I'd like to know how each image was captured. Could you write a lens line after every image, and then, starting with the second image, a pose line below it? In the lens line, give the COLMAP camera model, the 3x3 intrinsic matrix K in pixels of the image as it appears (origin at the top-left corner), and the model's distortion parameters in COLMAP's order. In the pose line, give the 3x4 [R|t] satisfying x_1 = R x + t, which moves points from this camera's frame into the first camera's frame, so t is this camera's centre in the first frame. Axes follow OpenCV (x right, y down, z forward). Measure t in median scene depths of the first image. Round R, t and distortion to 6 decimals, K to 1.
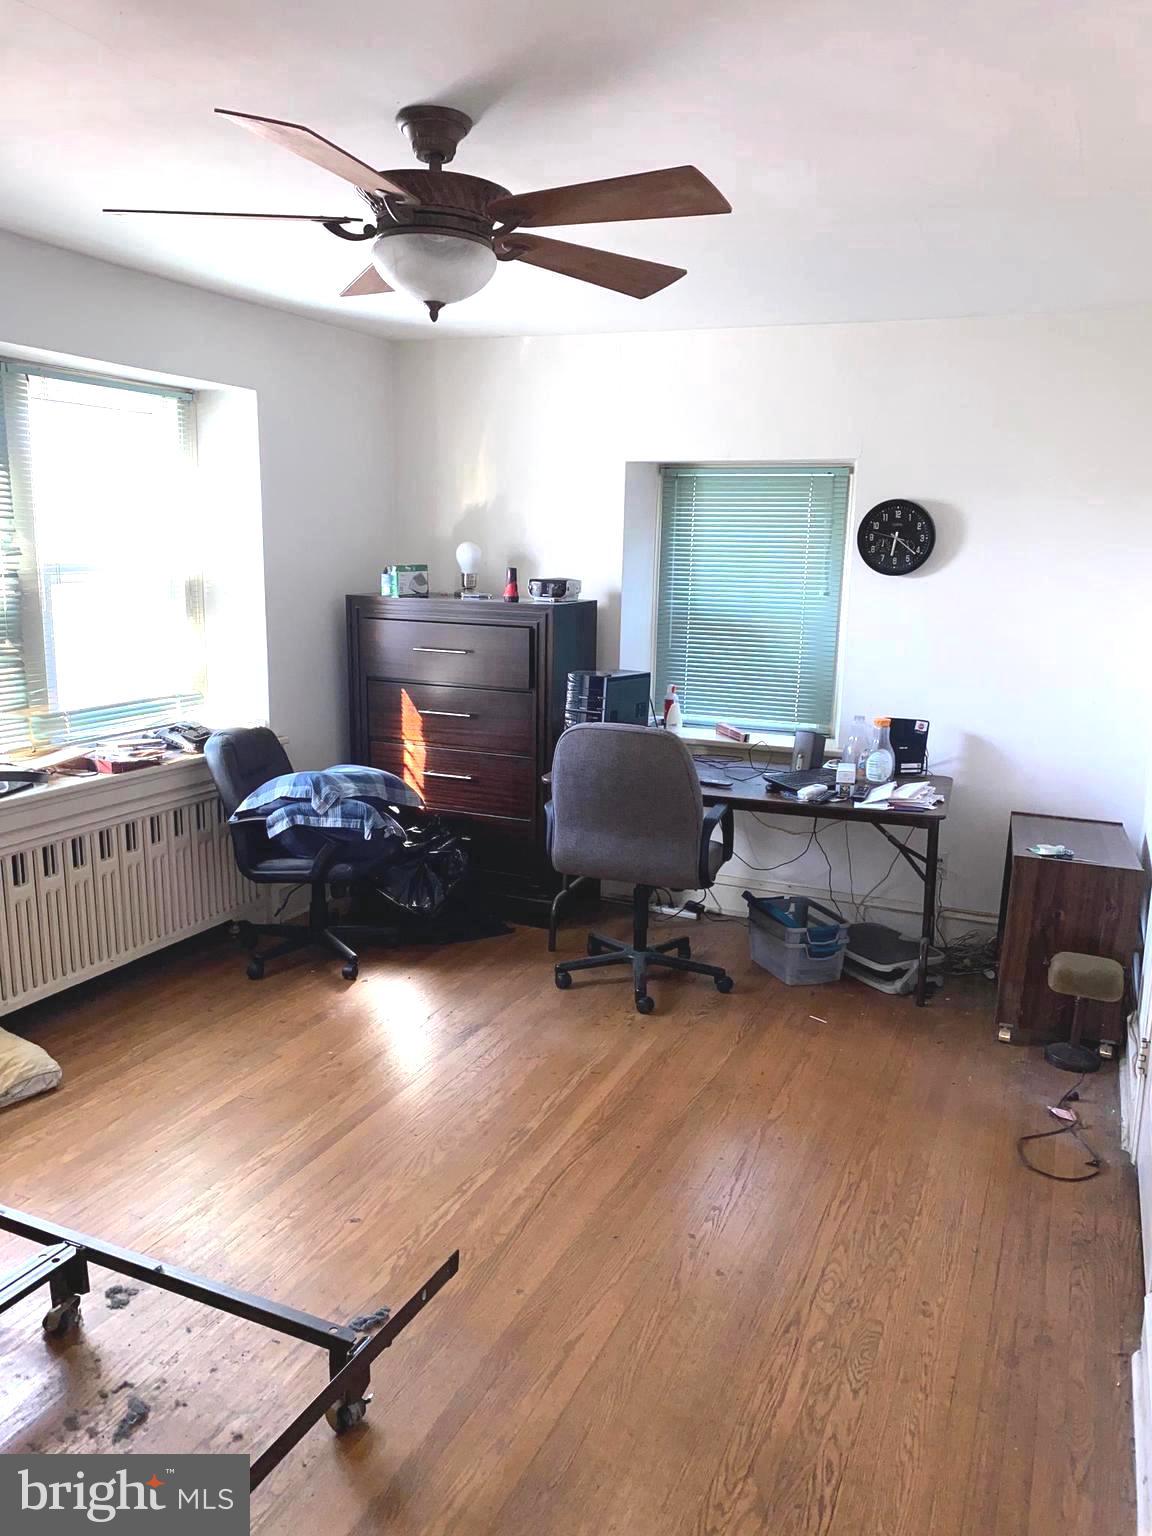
lens RADIAL K [[1168.4, 0, 576.0], [0, 1168.4, 768.0], [0, 0, 1]] dist [0.095692, -0.093345]
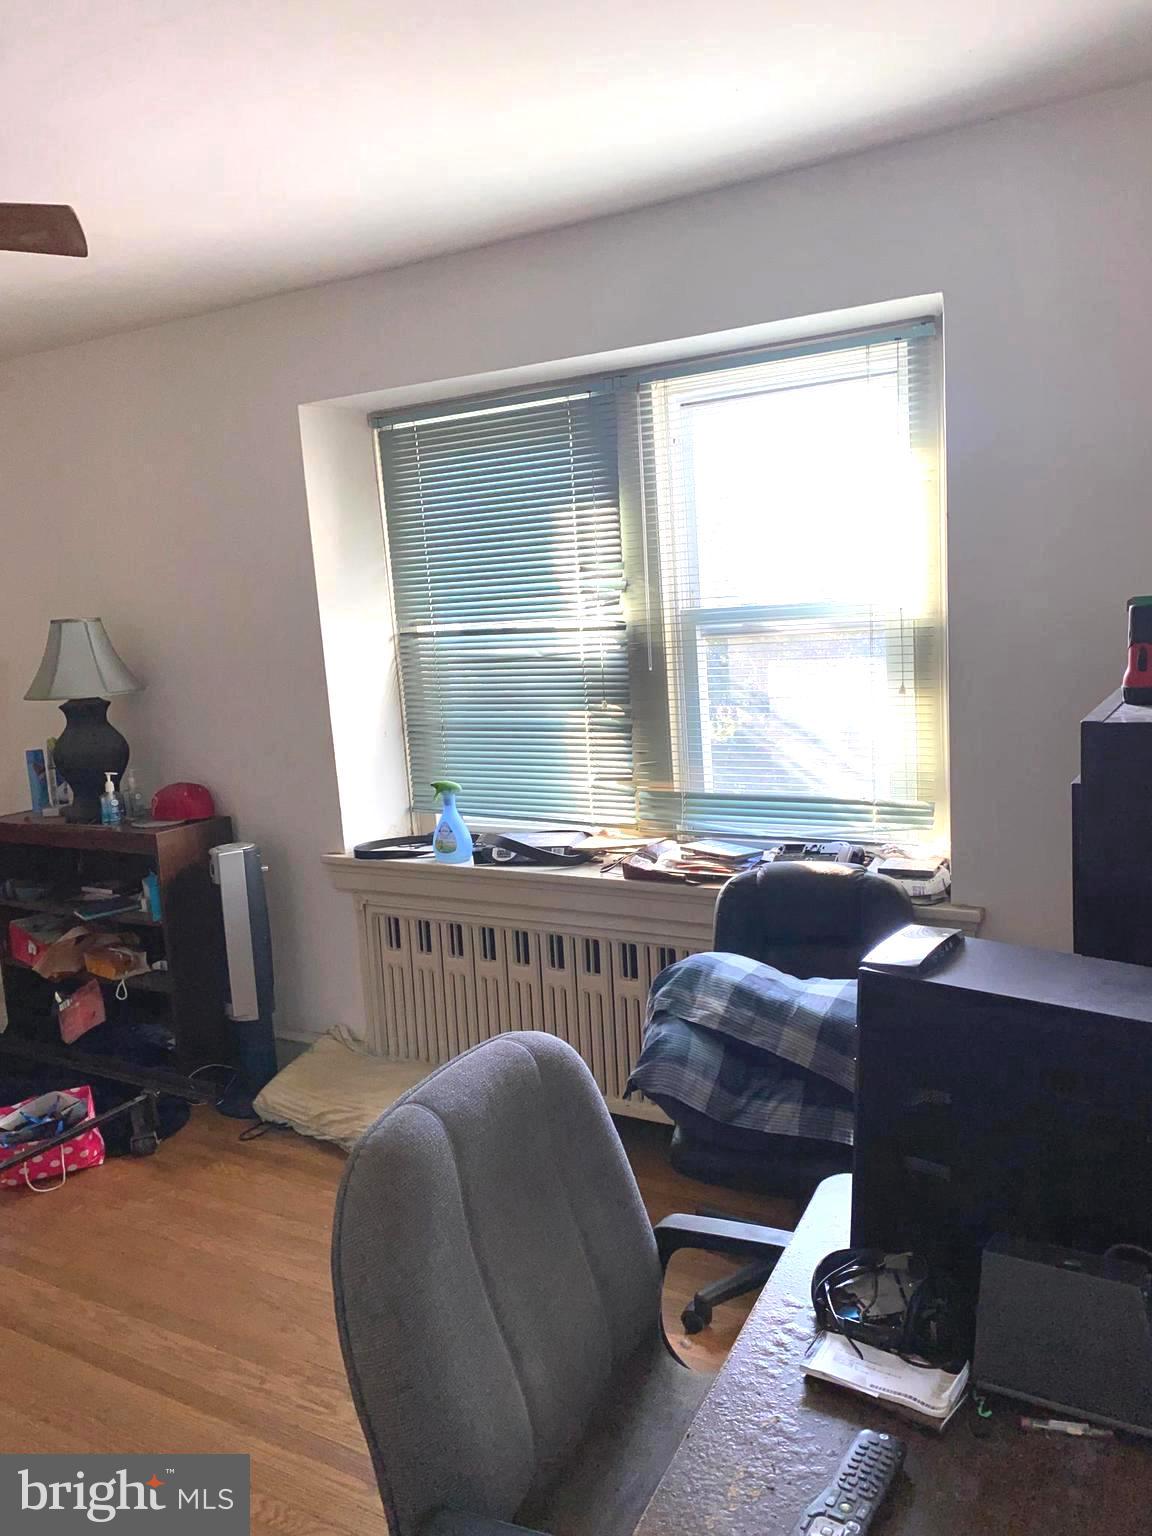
lens RADIAL K [[1186.1, 0, 618.8], [0, 1186.1, 769.1], [0, 0, 1]] dist [0.076389, -0.099679]
pose [[-0.112482, 0.130411, -0.985059, 0.383675], [-0.139411, 0.979473, 0.145591, -0.182368], [0.983825, 0.153704, -0.091993, 1.071073]]
